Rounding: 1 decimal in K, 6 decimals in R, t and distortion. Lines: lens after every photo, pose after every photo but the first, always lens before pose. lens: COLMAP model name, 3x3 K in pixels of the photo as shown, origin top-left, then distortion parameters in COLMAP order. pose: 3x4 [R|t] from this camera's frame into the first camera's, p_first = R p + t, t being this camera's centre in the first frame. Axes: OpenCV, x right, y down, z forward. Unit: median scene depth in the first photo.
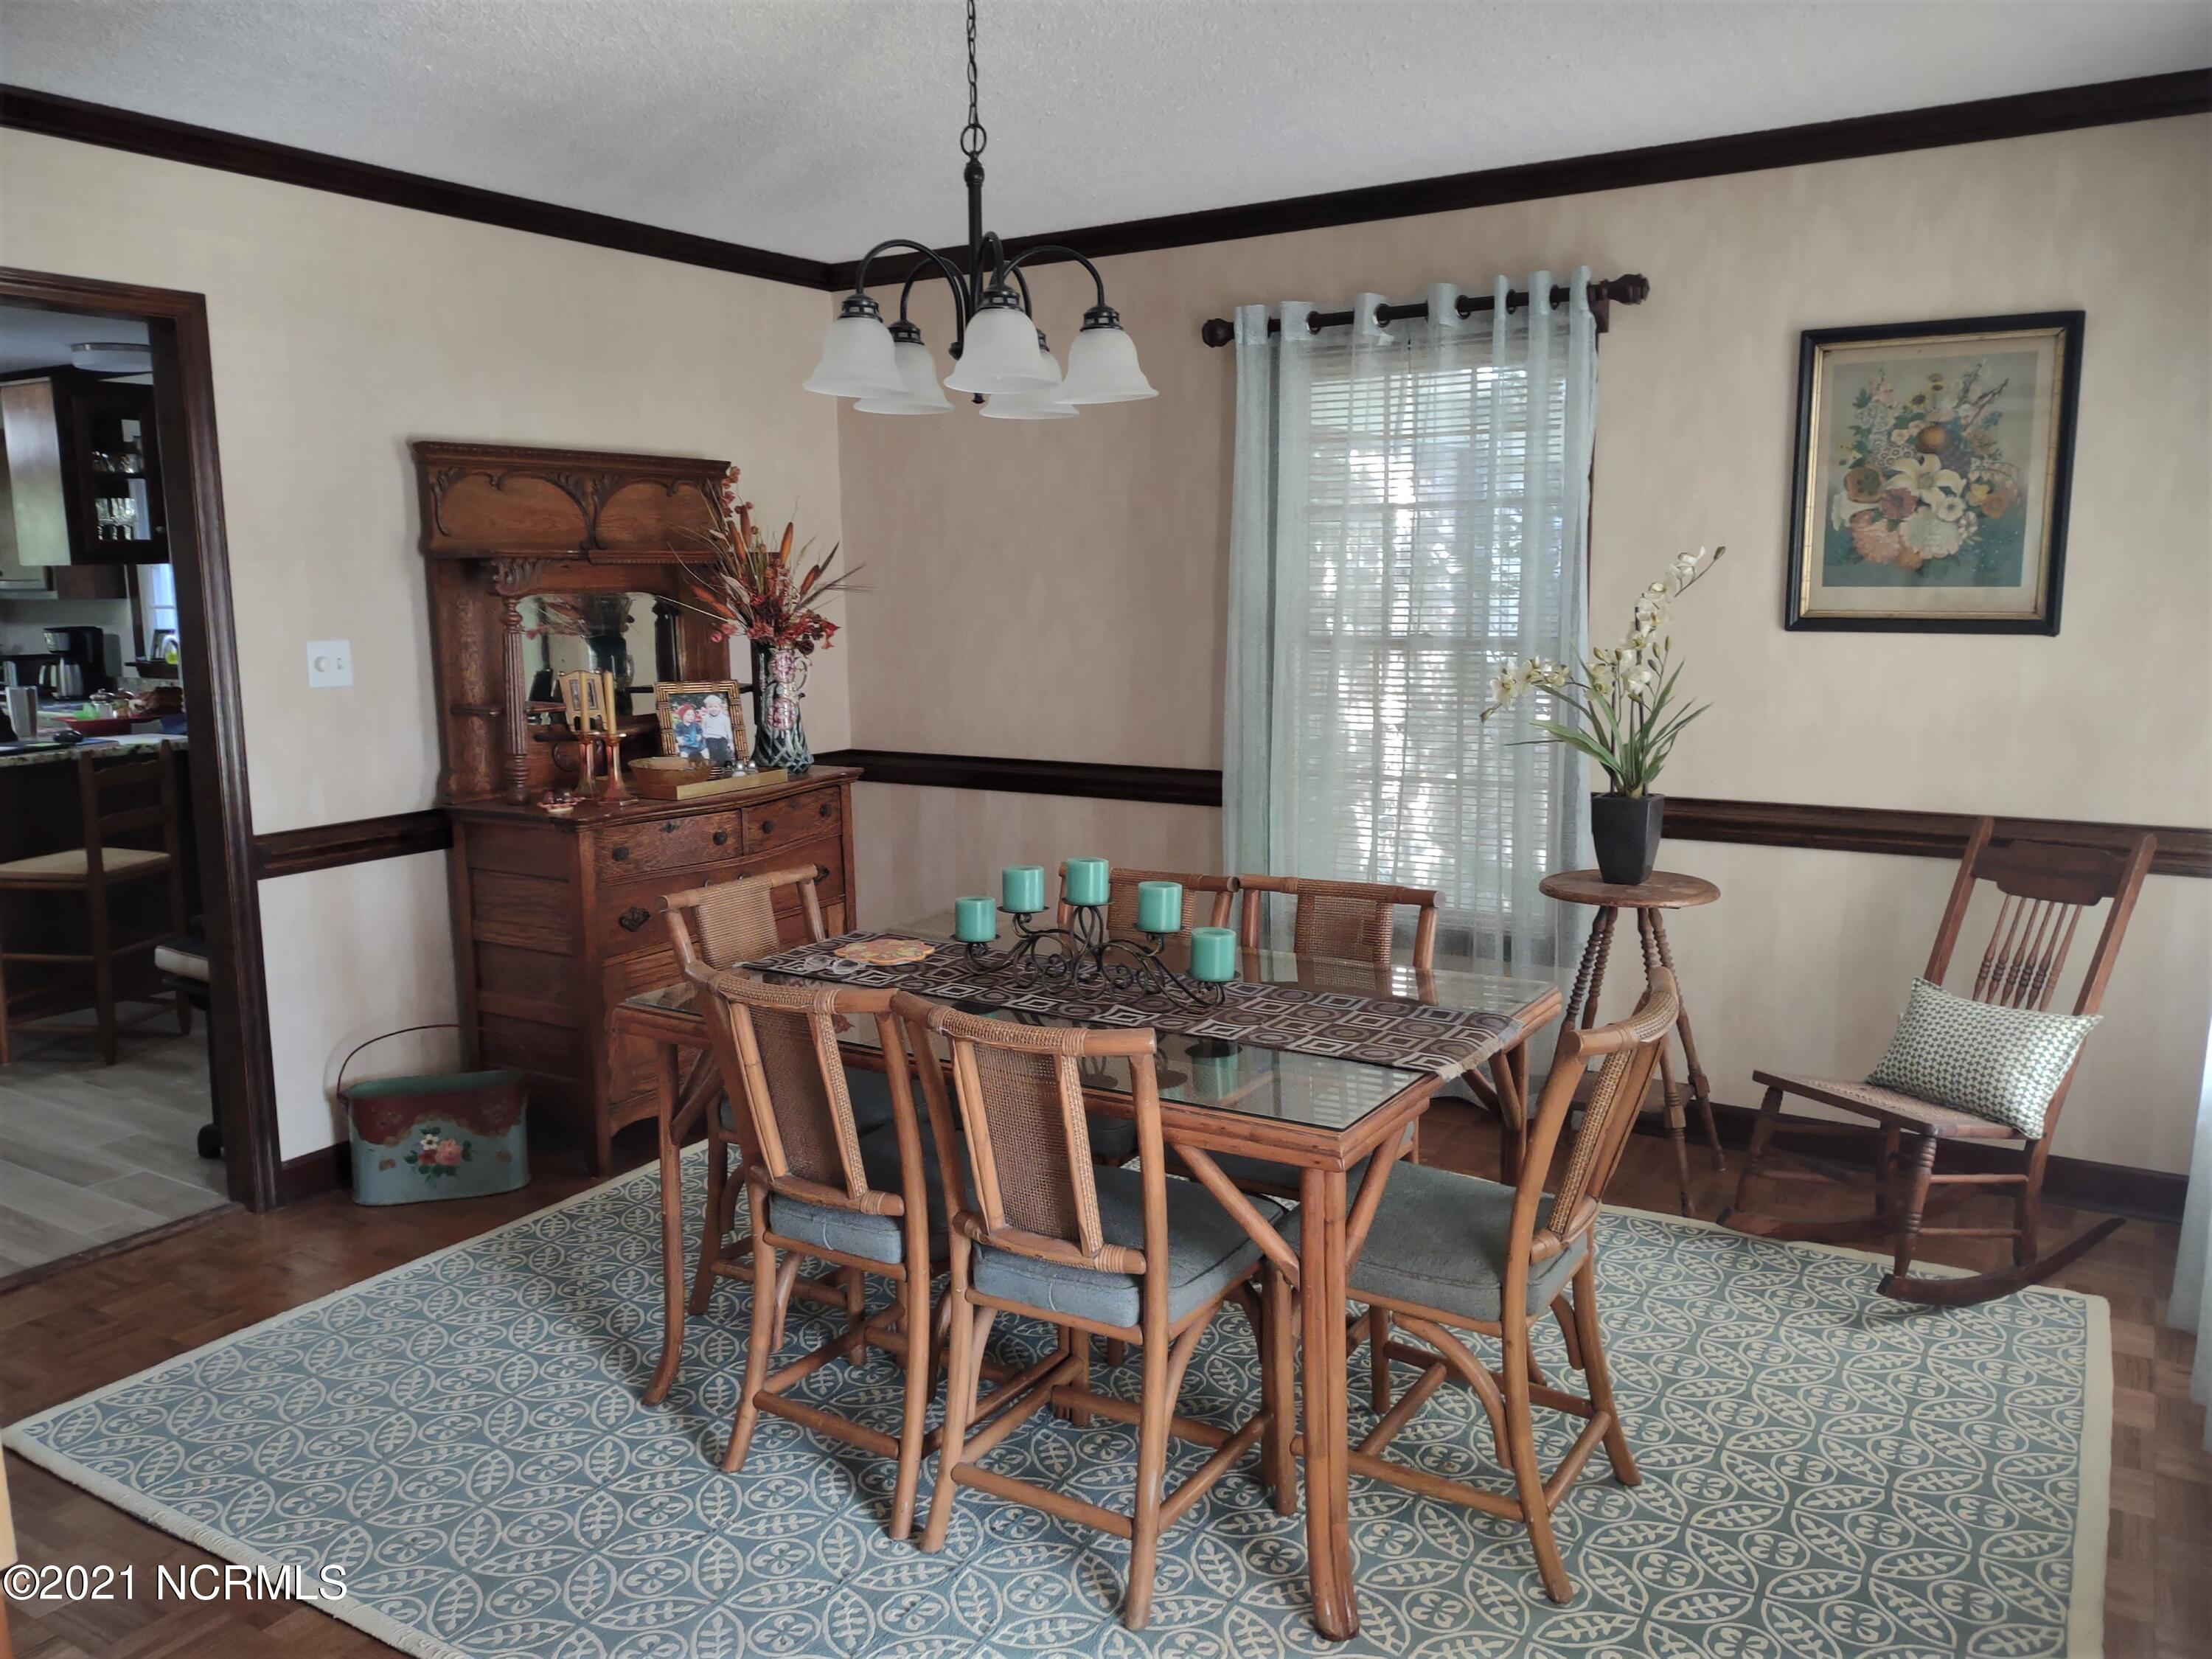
lens RADIAL K [[1654.7, 0, 1106.0], [0, 1654.7, 829.5], [0, 0, 1]] dist [-0.002662, 0.001295]
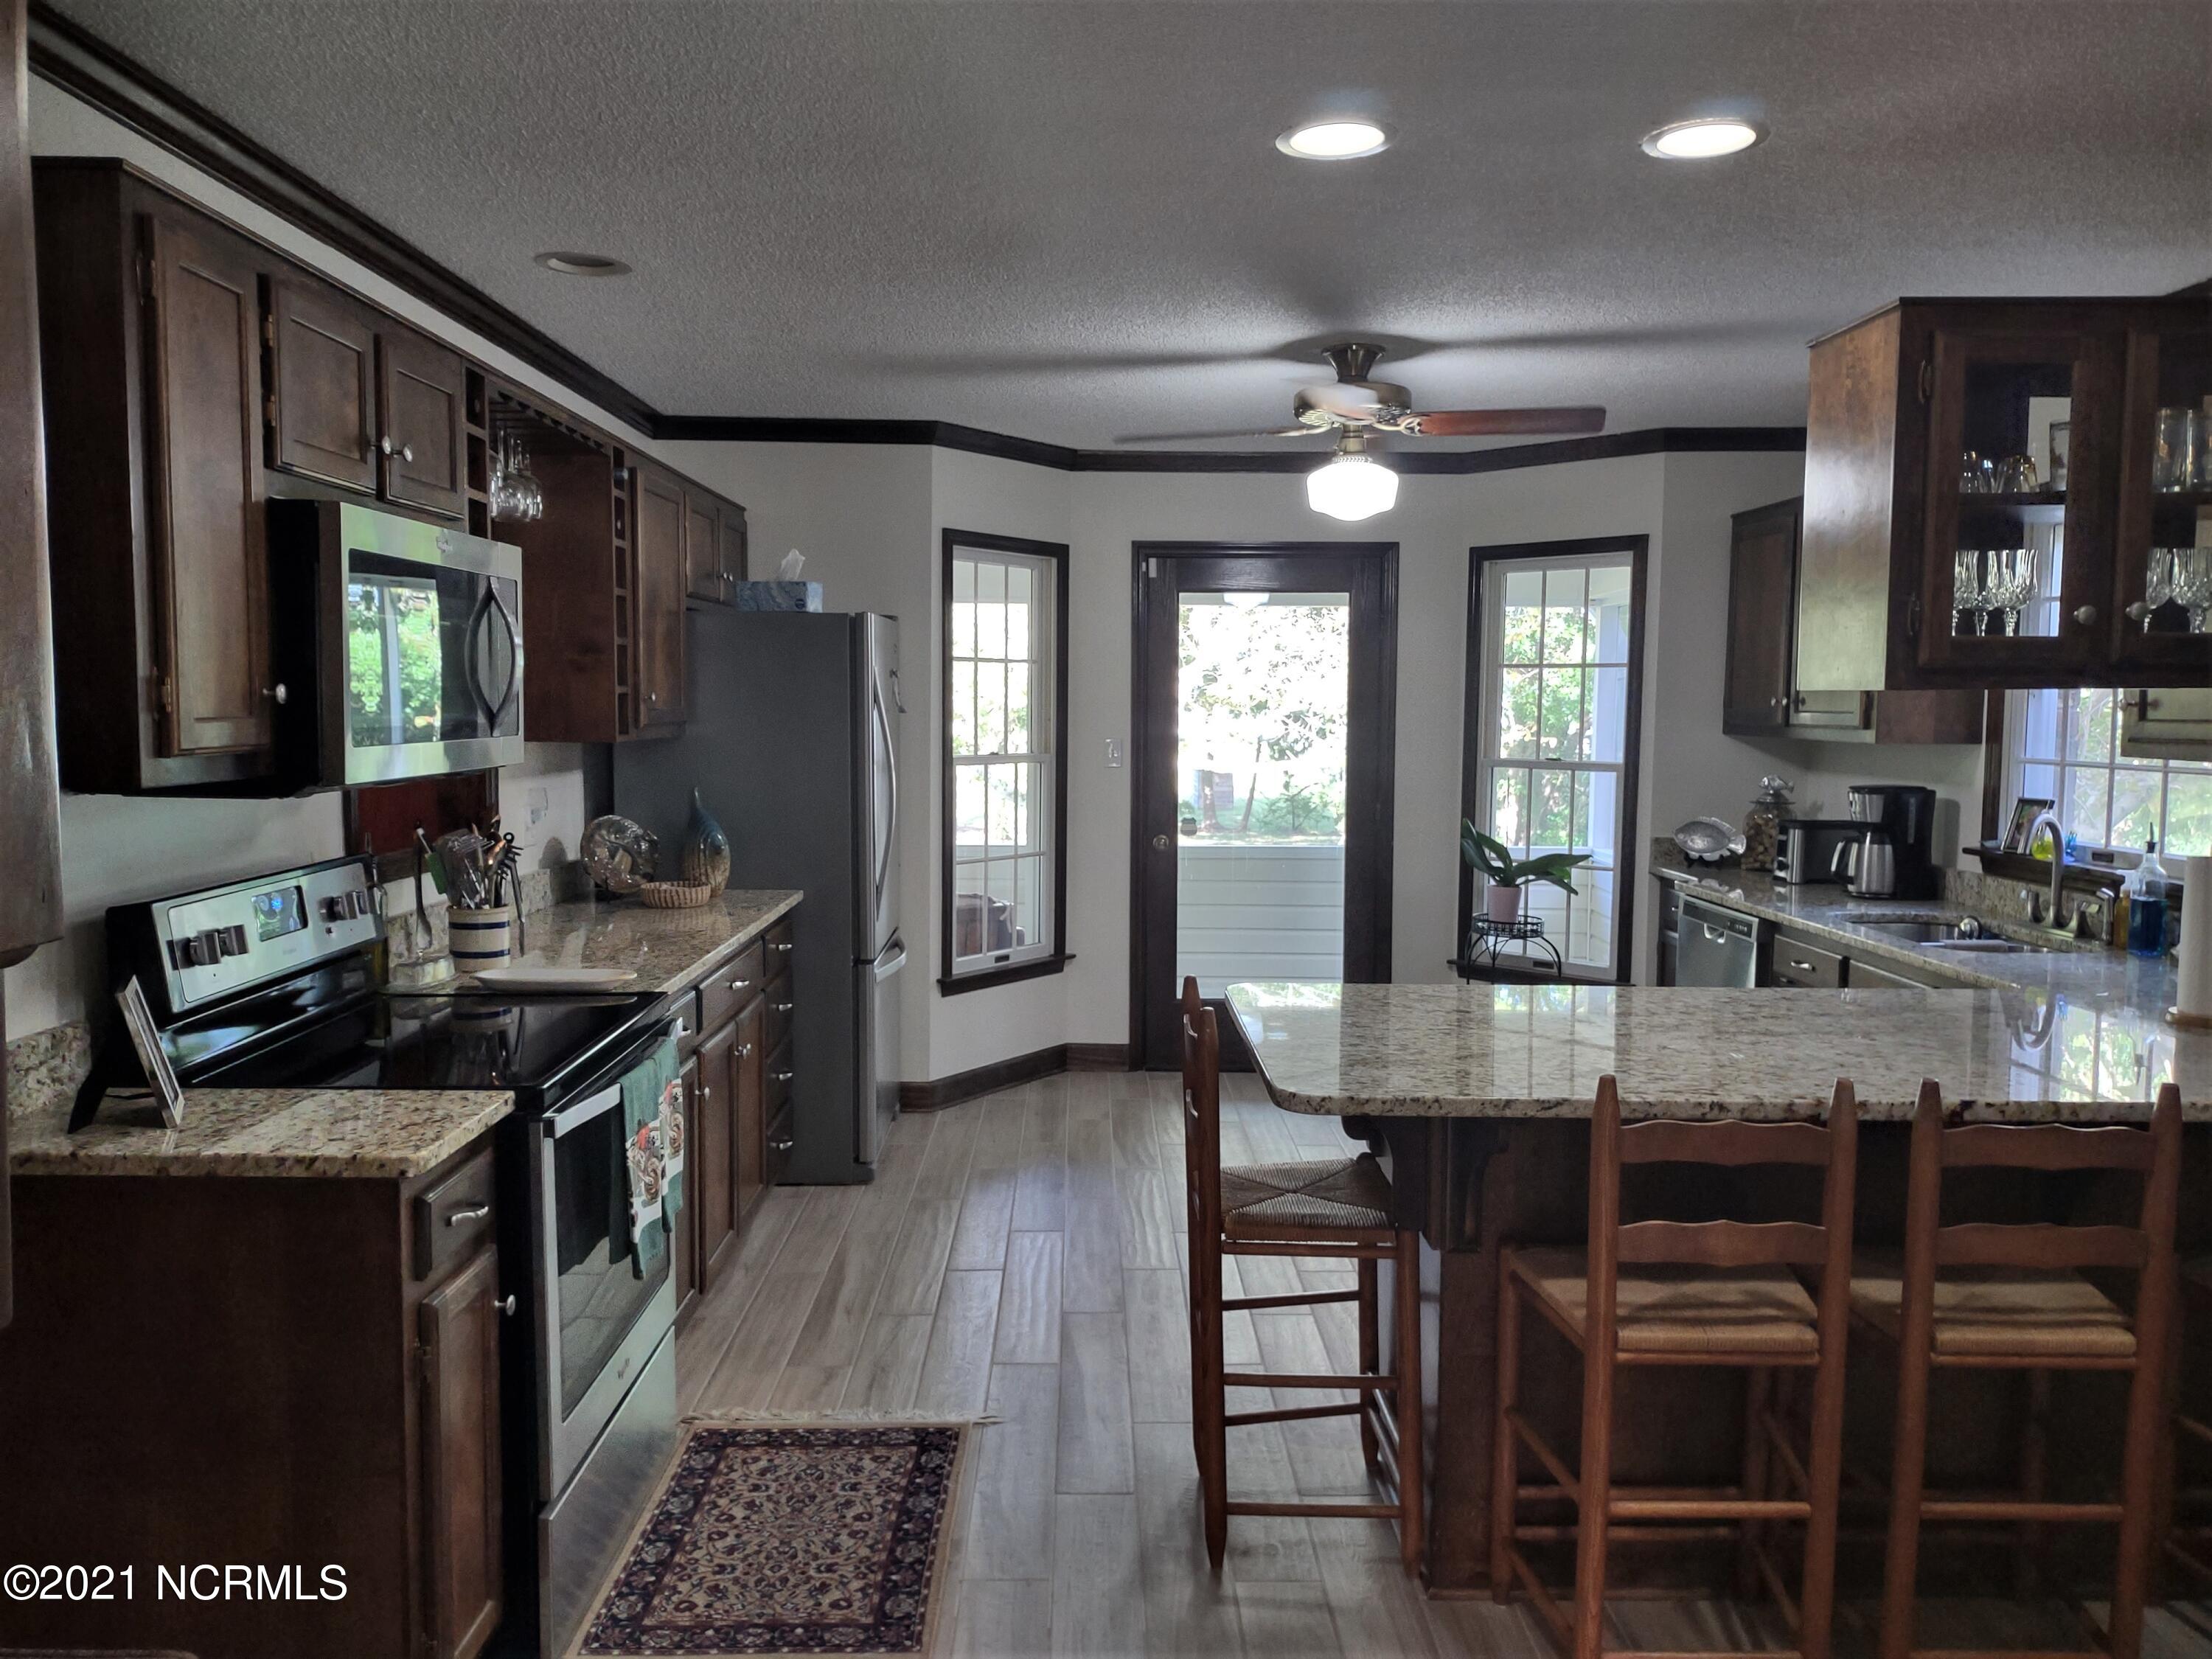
lens RADIAL K [[1654.7, 0, 1106.0], [0, 1654.7, 829.5], [0, 0, 1]] dist [-0.002662, 0.001295]
pose [[0.529568, 0.082104, -0.844285, -0.247489], [-0.145723, 0.989314, 0.004805, -0.065306], [0.835657, 0.120487, 0.535873, 0.410122]]
